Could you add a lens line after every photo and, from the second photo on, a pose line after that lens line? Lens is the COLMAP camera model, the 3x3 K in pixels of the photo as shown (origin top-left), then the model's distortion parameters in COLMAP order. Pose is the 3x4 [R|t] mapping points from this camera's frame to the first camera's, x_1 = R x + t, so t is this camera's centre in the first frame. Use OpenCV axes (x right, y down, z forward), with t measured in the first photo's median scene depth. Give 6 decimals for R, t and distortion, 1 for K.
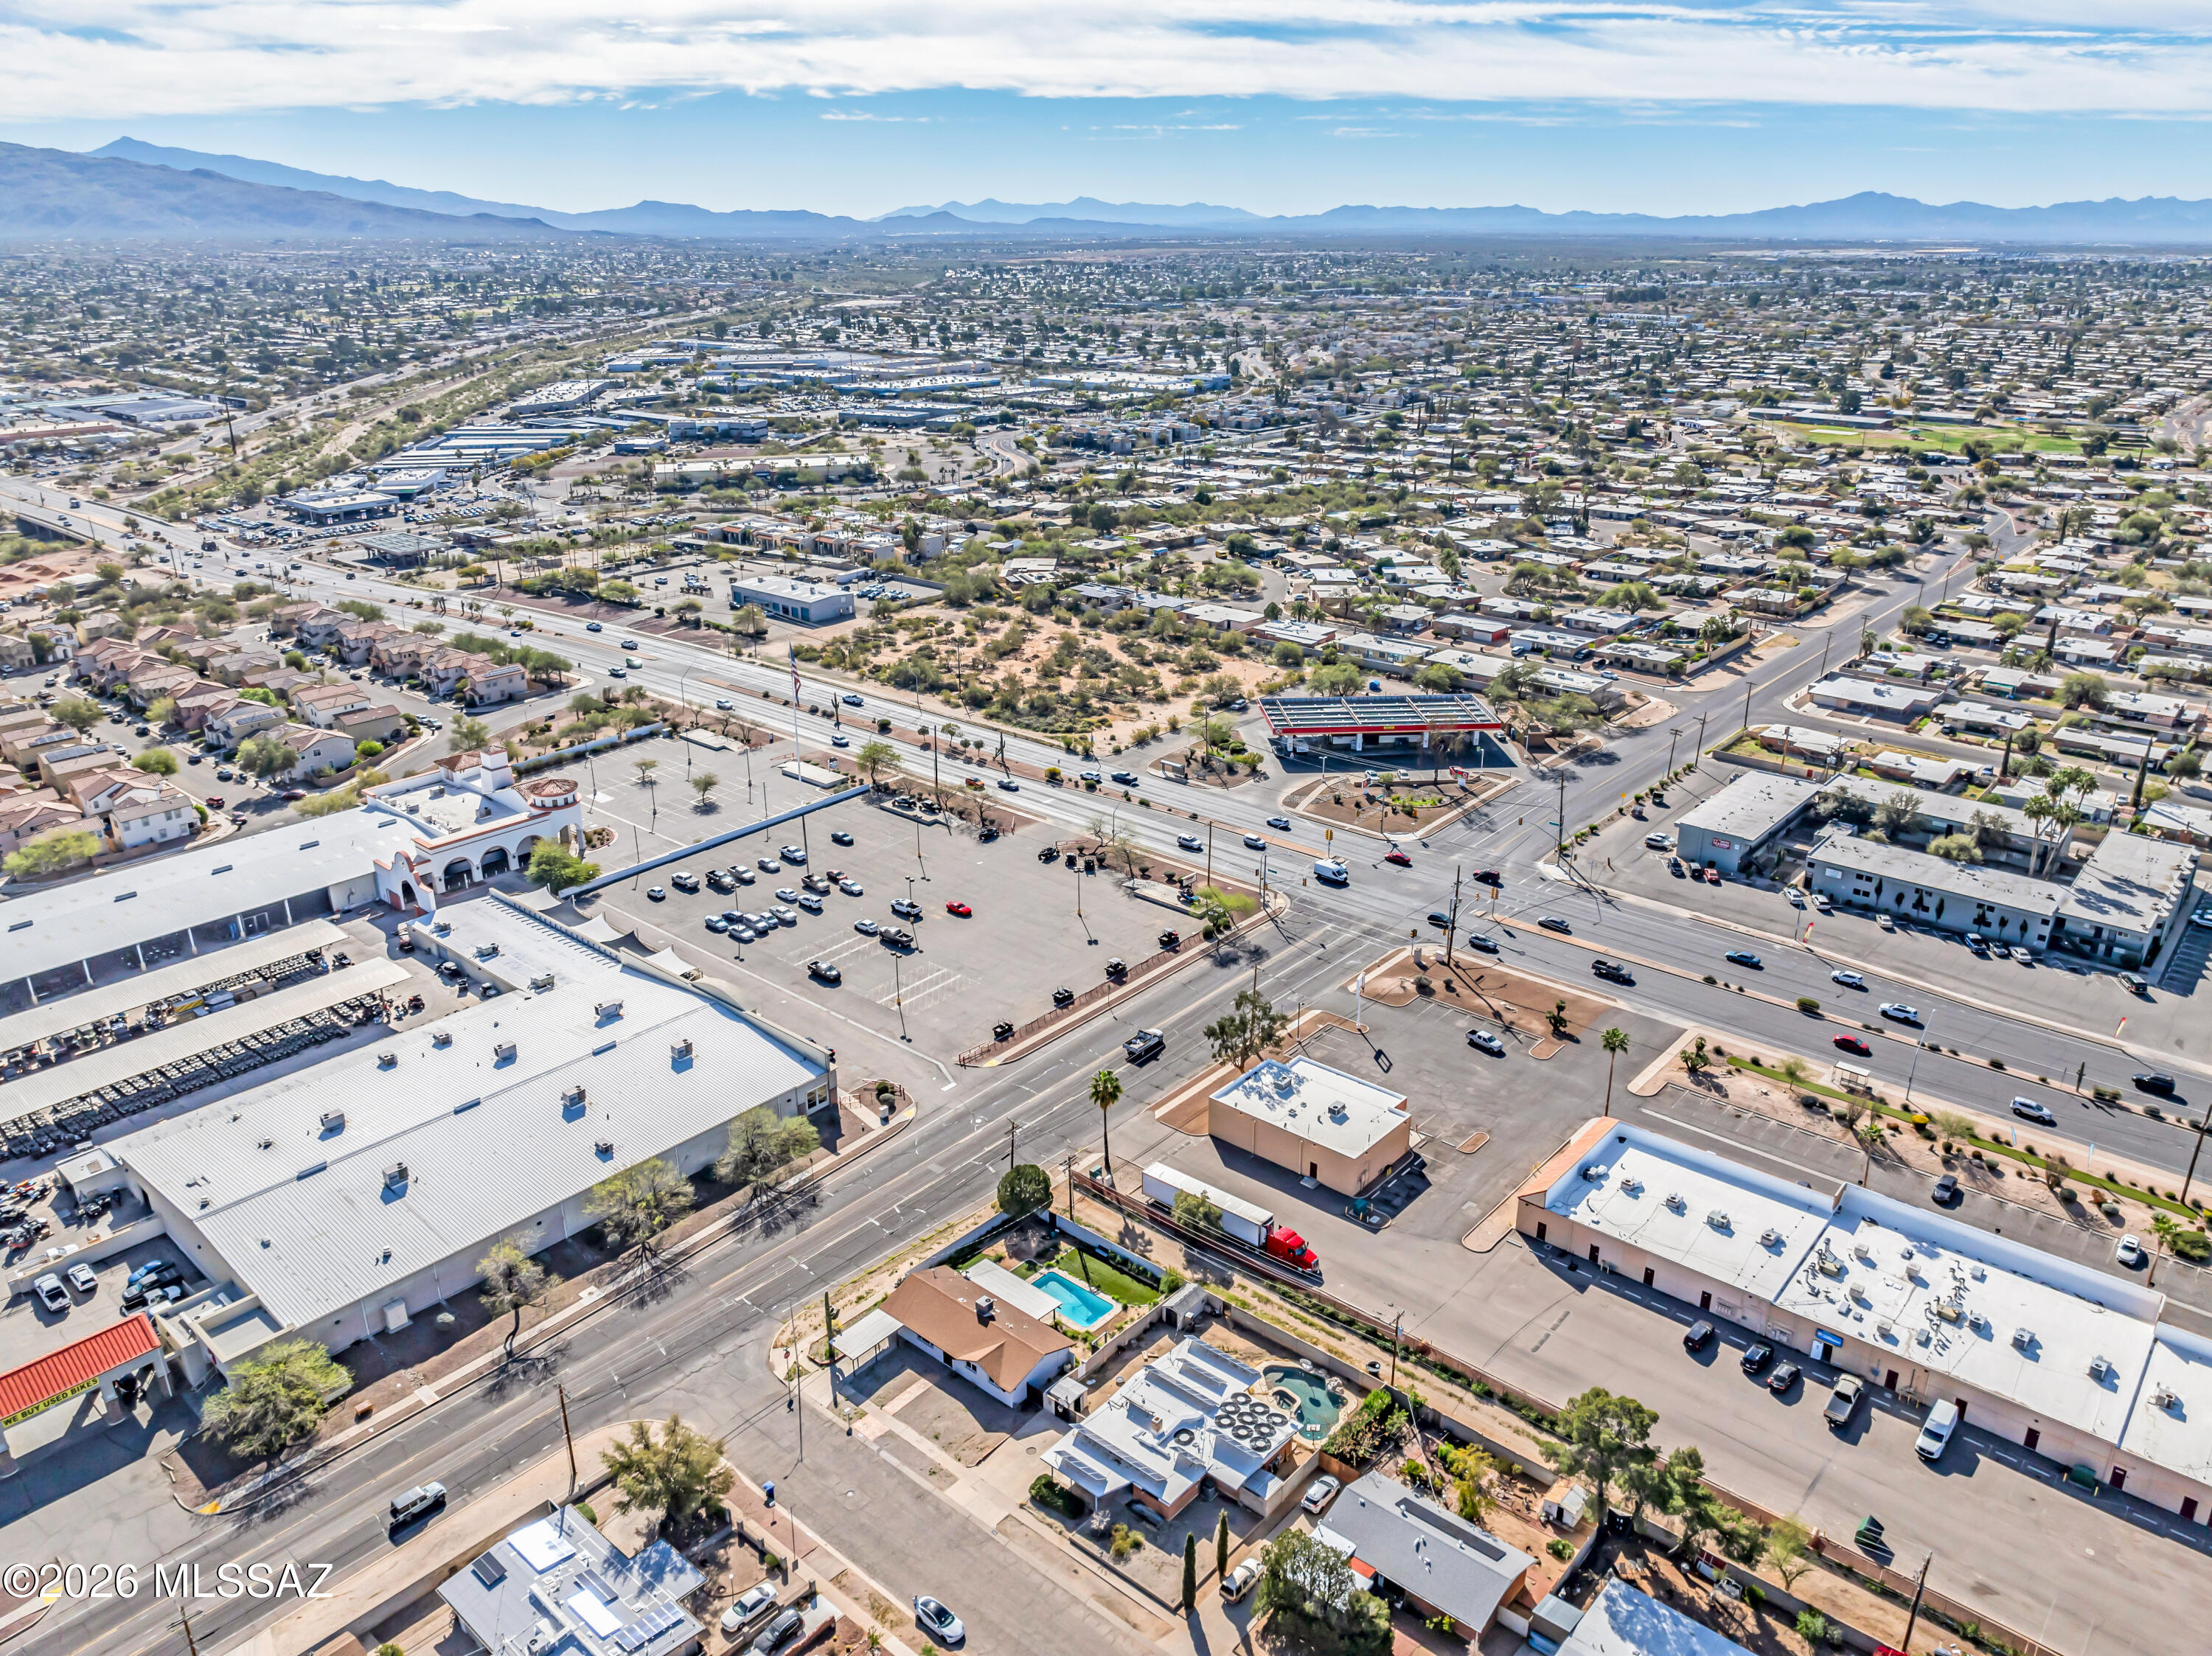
lens RADIAL K [[1558.1, 0, 1112.2], [0, 1558.1, 851.8], [0, 0, 1]] dist [-0.027199, 0.002517]
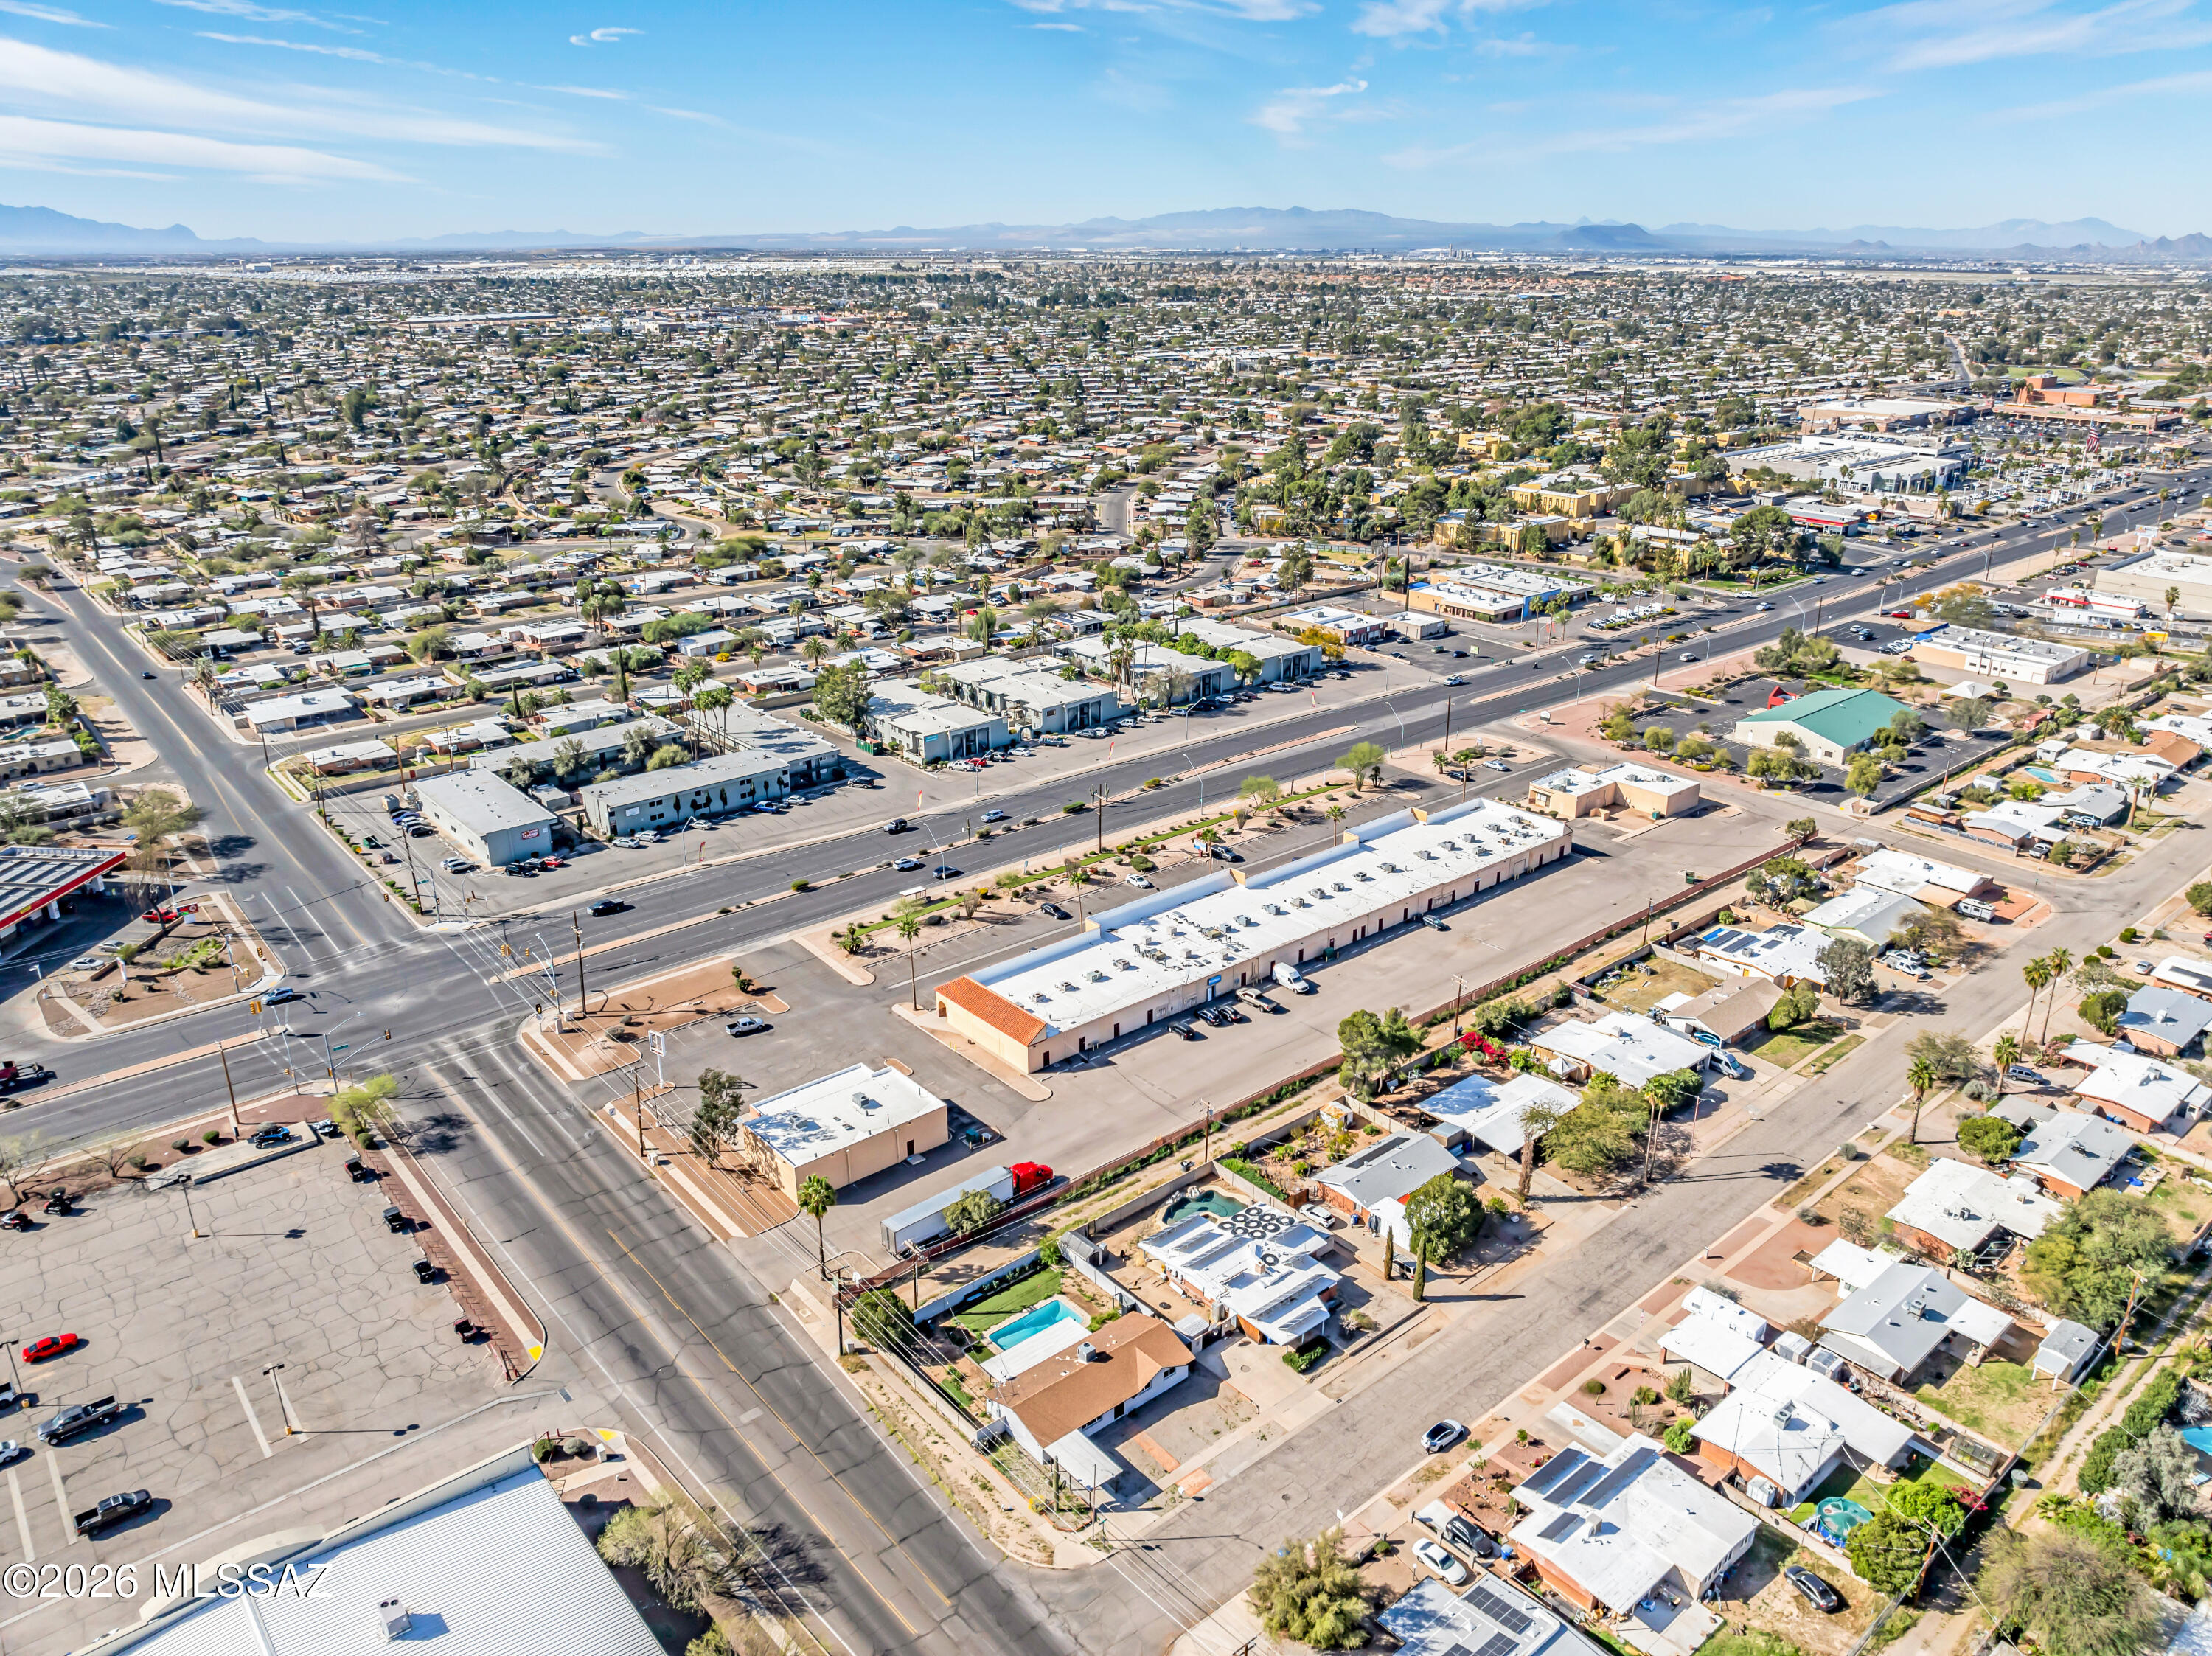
lens RADIAL K [[1572.0, 0, 1106.0], [0, 1572.0, 828.0], [0, 0, 1]] dist [-0.020150, -0.000026]
pose [[0.151370, -0.350503, 0.924248, -0.508725], [0.371326, 0.886704, 0.275451, -0.153209], [-0.916081, 0.301503, 0.264371, 0.370782]]
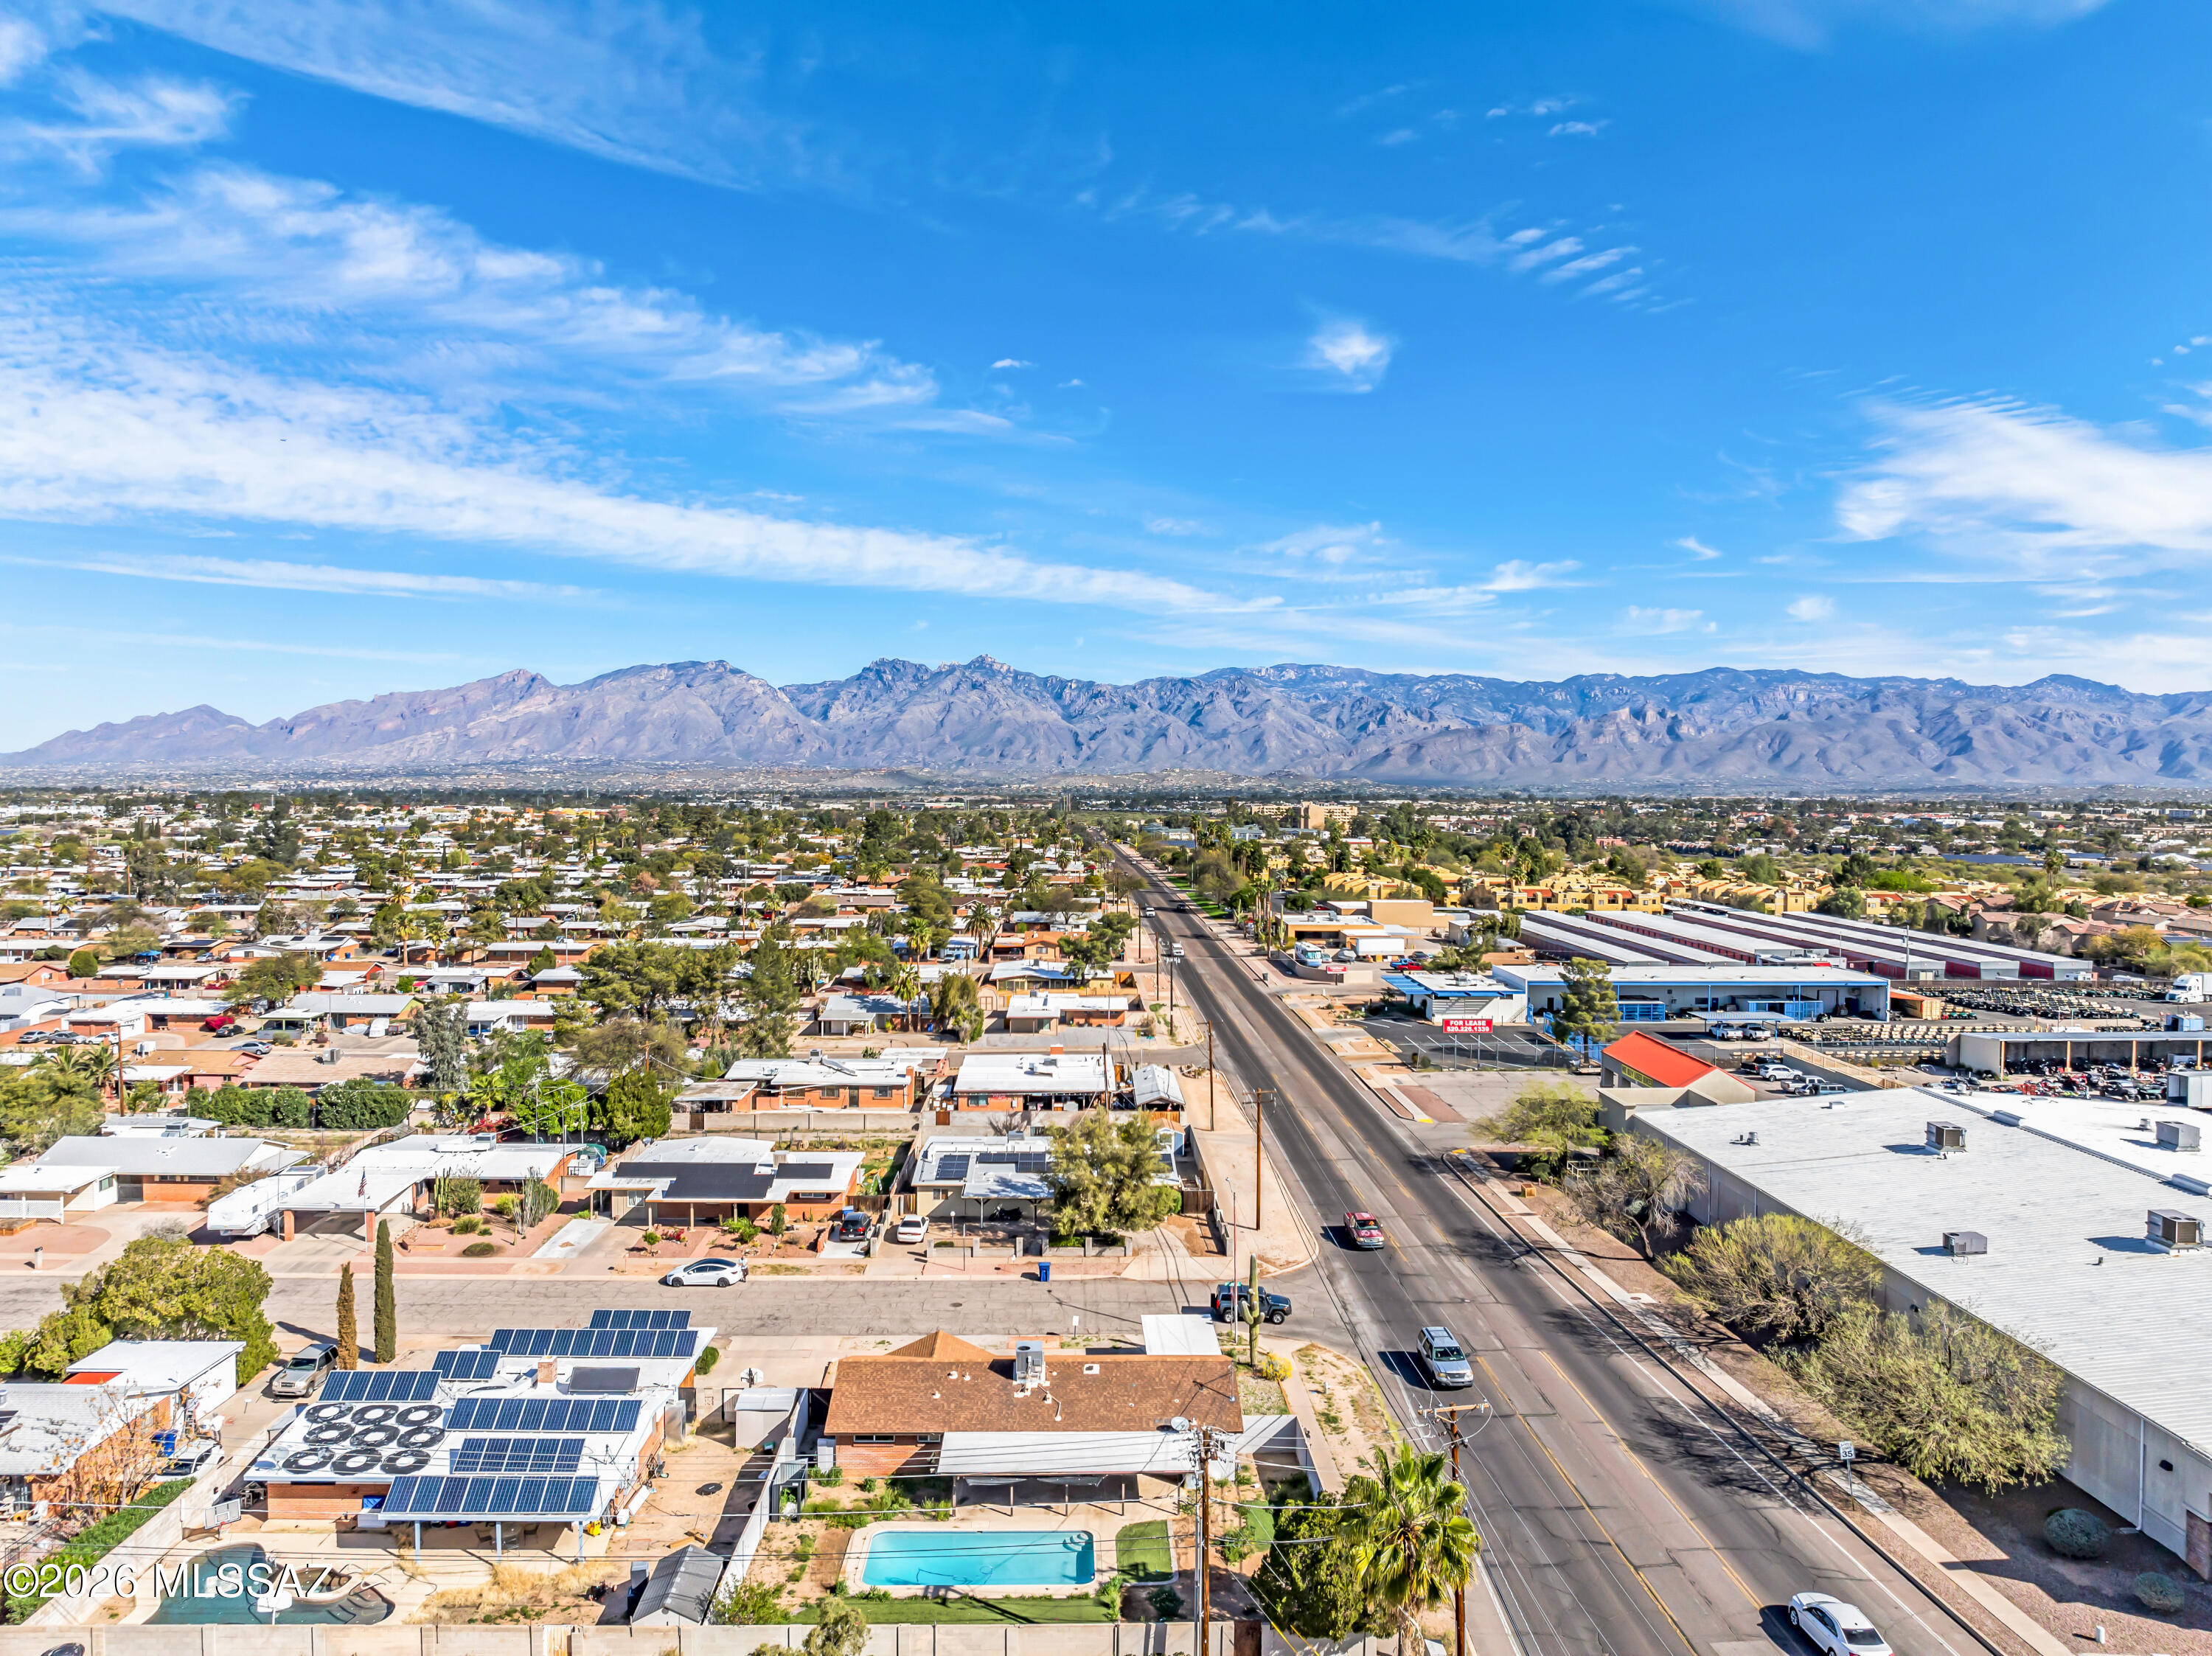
lens RADIAL K [[1570.0, 0, 1109.8], [0, 1570.0, 826.8], [0, 0, 1]] dist [0.016310, -0.104218]
pose [[-0.731066, 0.022608, -0.681933, 0.131148], [-0.256855, 0.916809, 0.305757, -0.005980], [0.632114, 0.398687, -0.664440, 0.744645]]
